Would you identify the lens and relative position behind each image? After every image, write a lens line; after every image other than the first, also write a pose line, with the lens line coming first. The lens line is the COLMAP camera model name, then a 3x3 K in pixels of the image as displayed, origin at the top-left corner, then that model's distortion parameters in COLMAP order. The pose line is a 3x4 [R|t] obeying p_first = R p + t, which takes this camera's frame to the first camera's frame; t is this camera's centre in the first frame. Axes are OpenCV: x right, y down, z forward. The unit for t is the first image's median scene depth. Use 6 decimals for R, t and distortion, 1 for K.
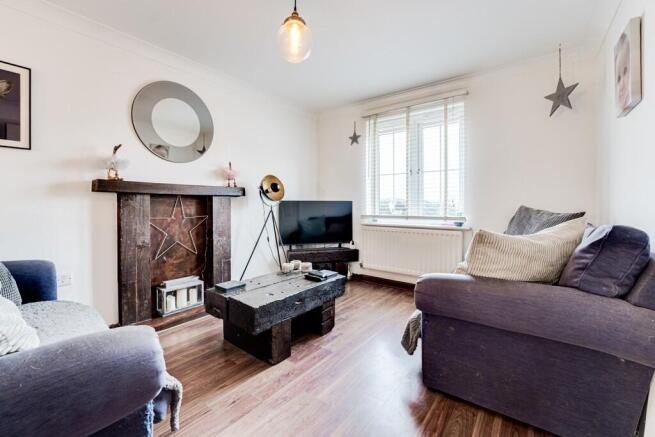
lens RADIAL K [[274.2, 0, 332.7], [0, 274.2, 210.7], [0, 0, 1]] dist [-0.020580, 0.002962]
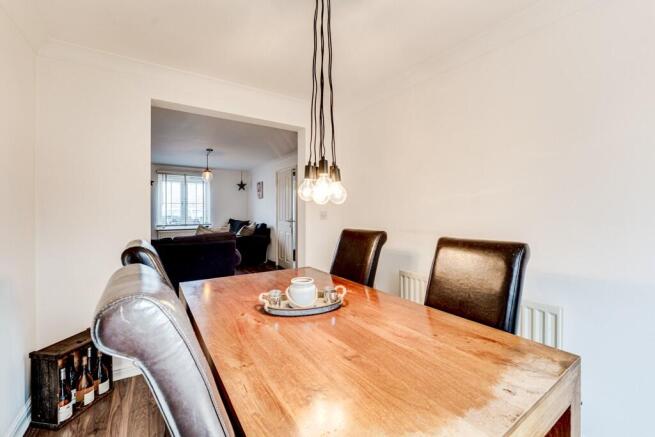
lens RADIAL K [[274.2, 0, 329.8], [0, 274.2, 211.4], [0, 0, 1]] dist [-0.020580, 0.002962]
pose [[0.309040, -0.003437, 0.951043, -1.635711], [0.018511, 0.999826, -0.002402, -0.065493], [-0.950869, 0.018347, 0.309049, -0.862254]]
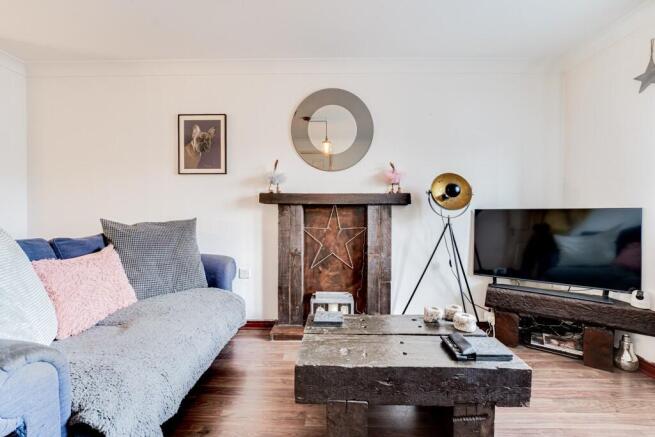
lens RADIAL K [[274.2, 0, 329.3], [0, 274.2, 218.8], [0, 0, 1]] dist [-0.020580, 0.002962]
pose [[0.581321, 0.017206, -0.813493, 0.198844], [-0.019707, 0.999781, 0.007064, -0.013917], [0.813436, 0.011925, 0.581533, 0.407625]]
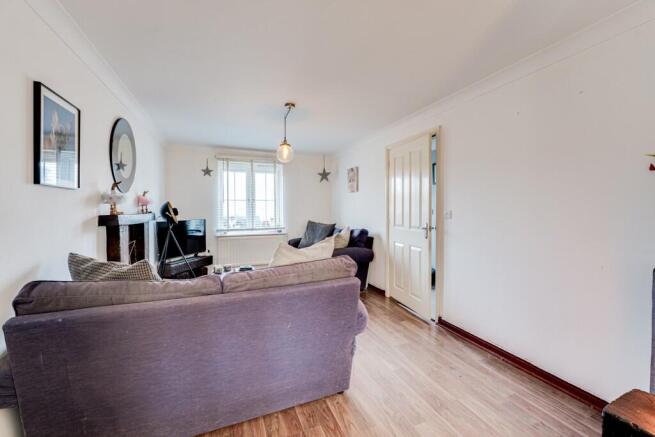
lens RADIAL K [[274.2, 0, 332.3], [0, 274.2, 216.6], [0, 0, 1]] dist [-0.020580, 0.002962]
pose [[0.496006, -0.025515, 0.867944, -1.005664], [0.019599, 0.999643, 0.018186, -0.080336], [-0.868098, 0.007991, 0.496329, -0.217506]]
